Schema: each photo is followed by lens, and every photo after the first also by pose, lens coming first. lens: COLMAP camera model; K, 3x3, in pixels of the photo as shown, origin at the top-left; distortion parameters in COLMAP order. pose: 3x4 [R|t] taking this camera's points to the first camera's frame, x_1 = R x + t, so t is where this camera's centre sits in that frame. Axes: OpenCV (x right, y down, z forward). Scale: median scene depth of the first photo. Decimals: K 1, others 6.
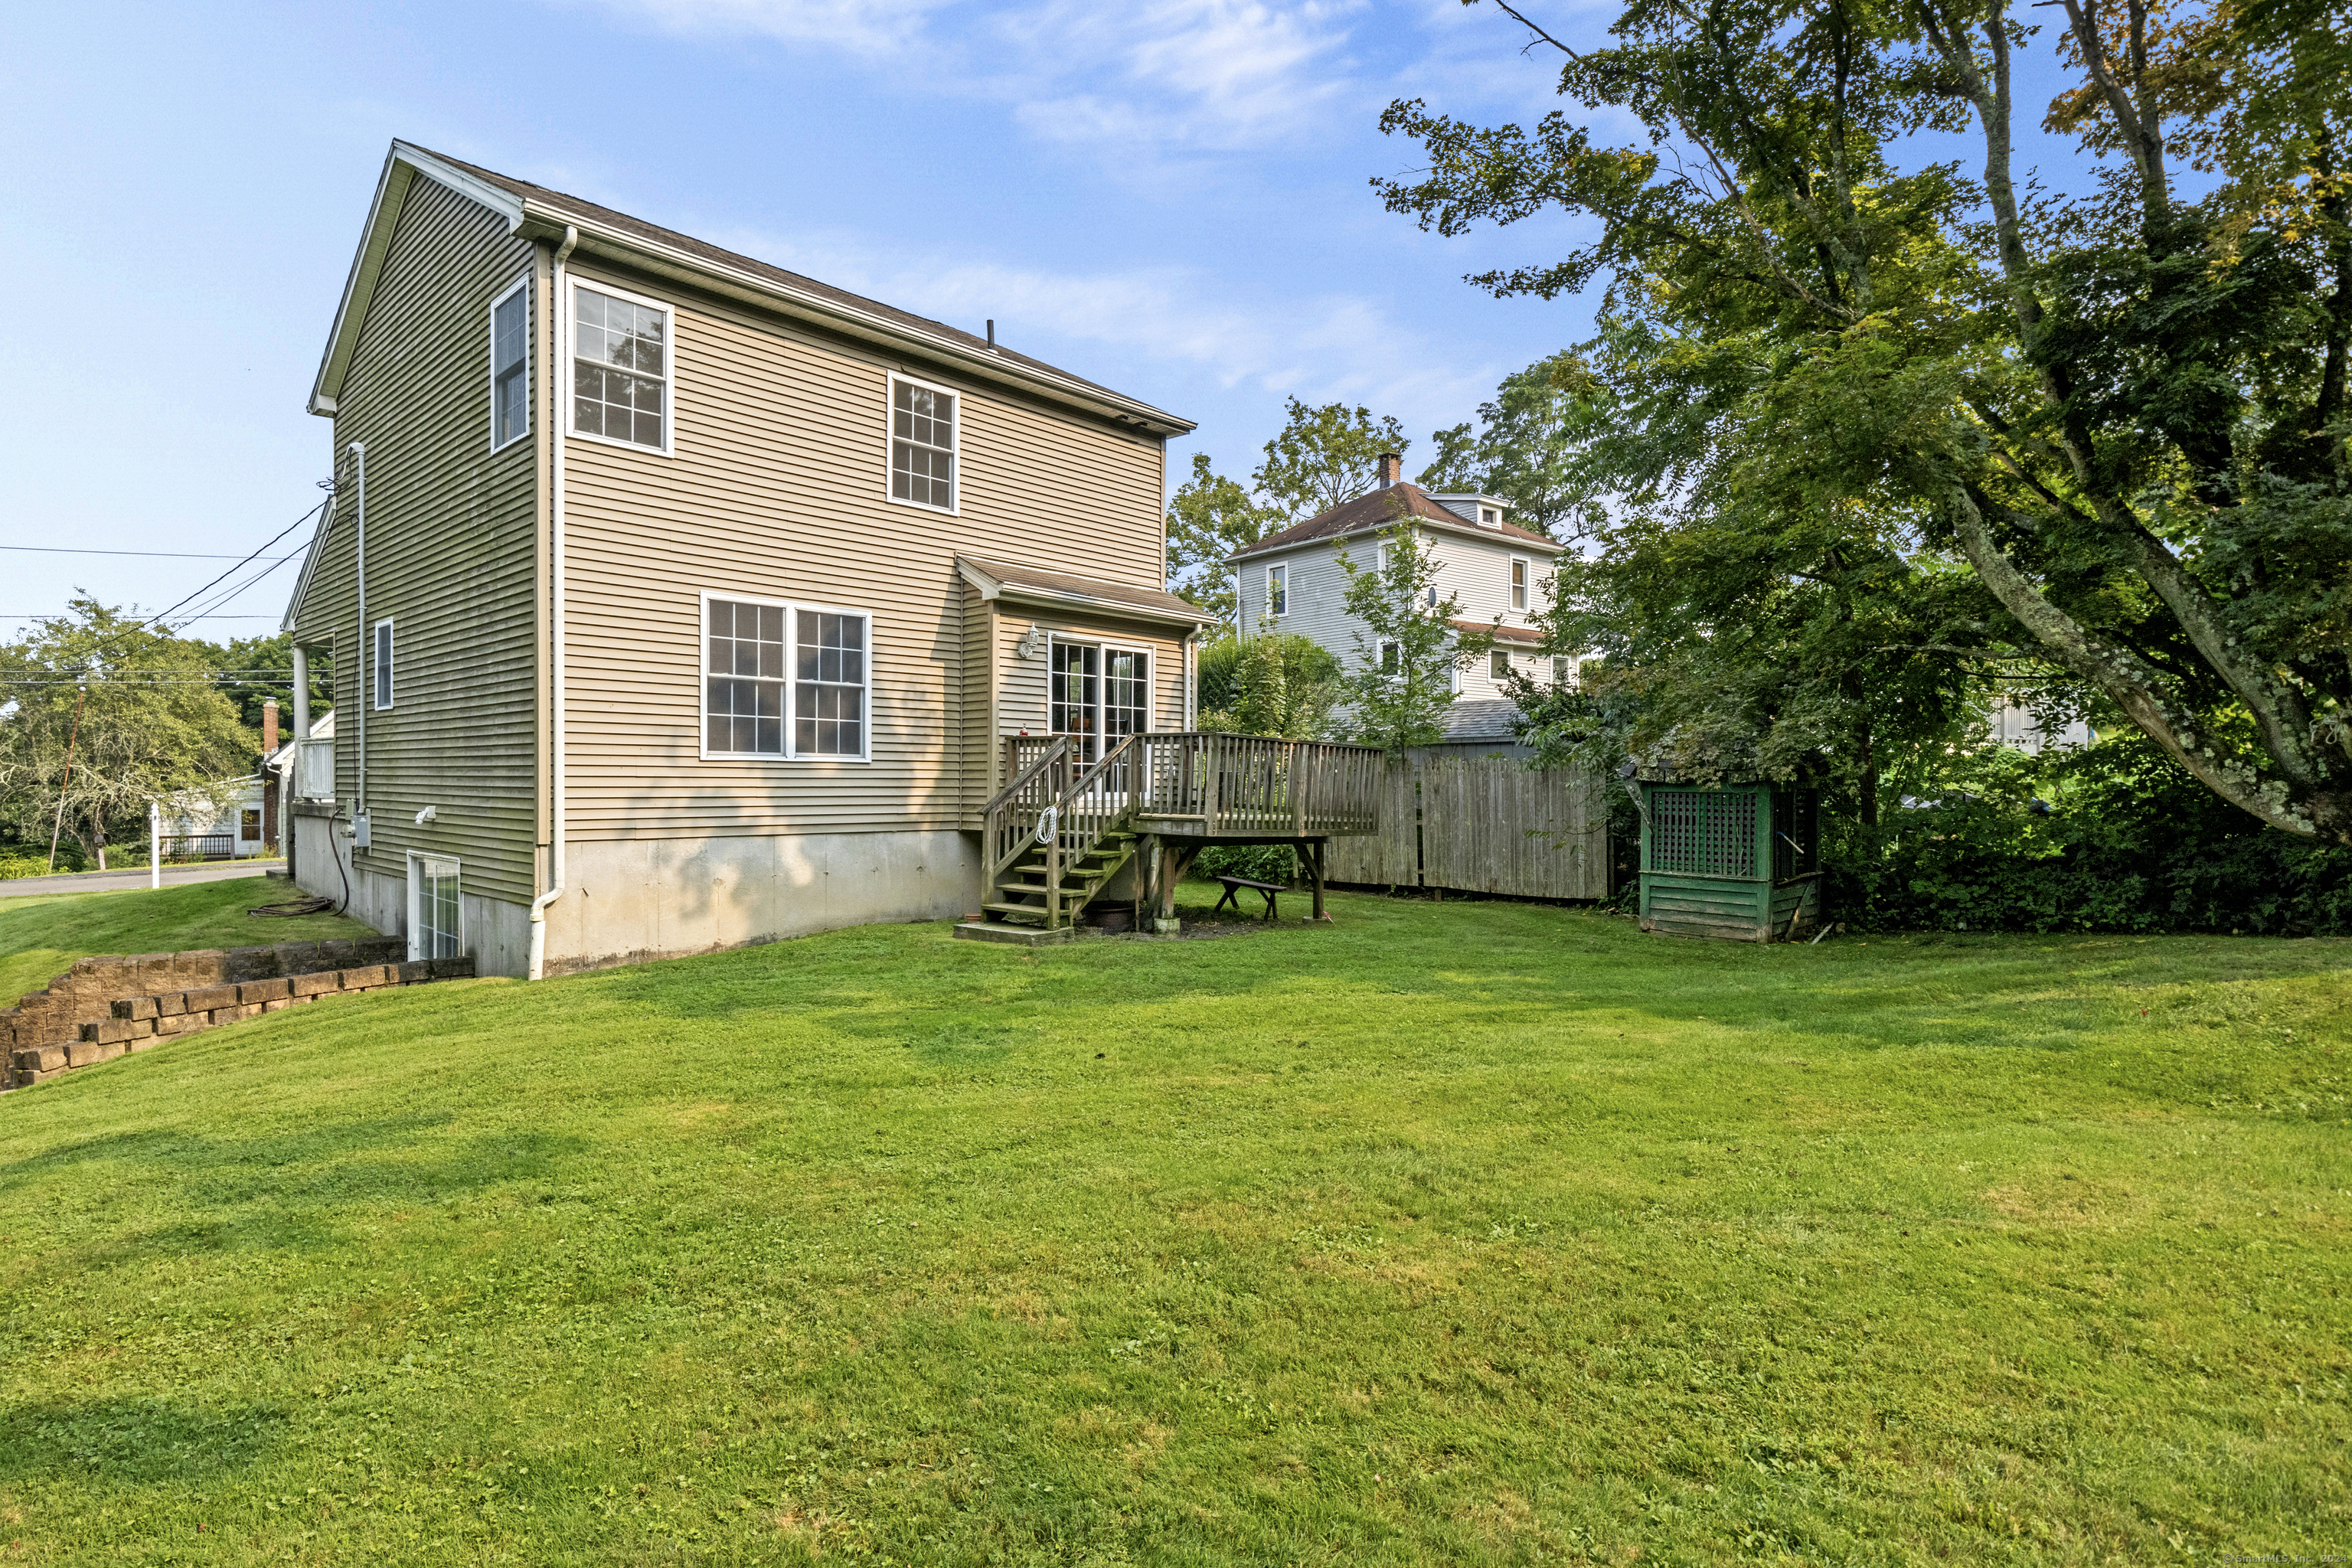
lens RADIAL K [[1182.6, 0, 1173.9], [0, 1182.6, 817.1], [0, 0, 1]] dist [0.001245, 0.000022]
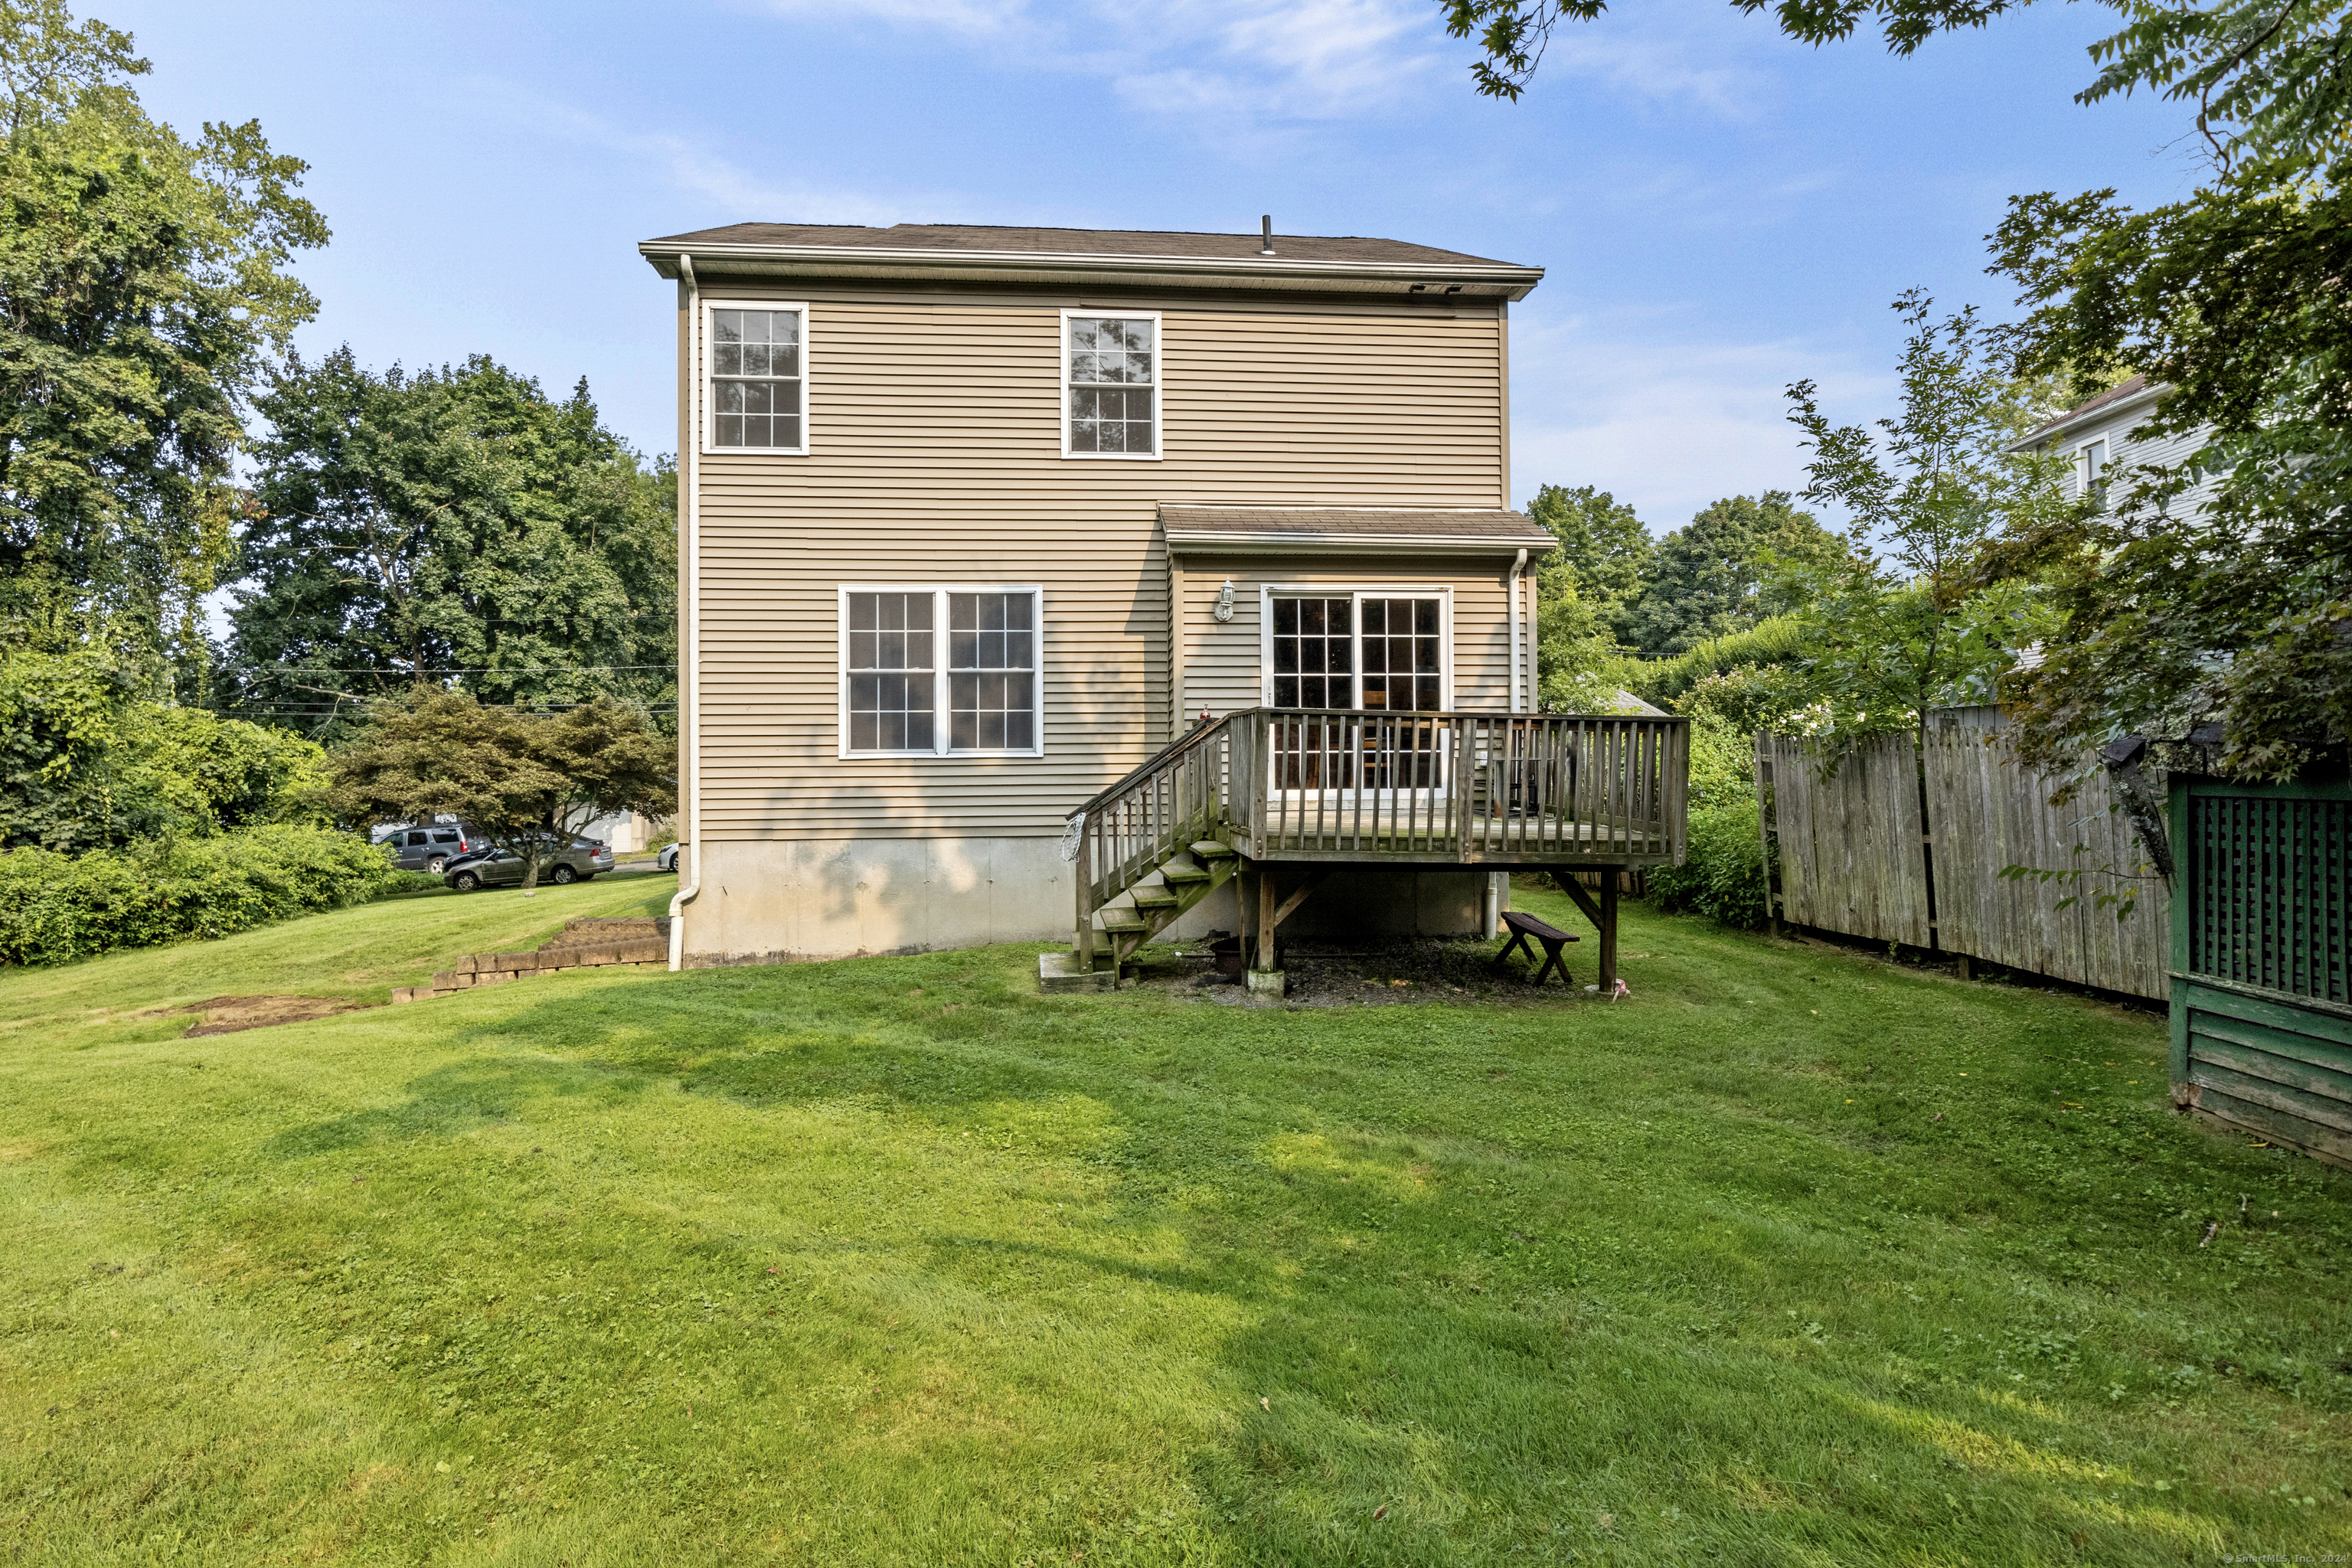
lens RADIAL K [[1197.3, 0, 1168.8], [0, 1197.3, 764.1], [0, 0, 1]] dist [-0.001475, -0.000962]
pose [[0.749265, -0.011647, -0.662168, 0.406052], [-0.006556, 0.999666, -0.025002, -0.019262], [0.662238, 0.023074, 0.748938, 0.399384]]
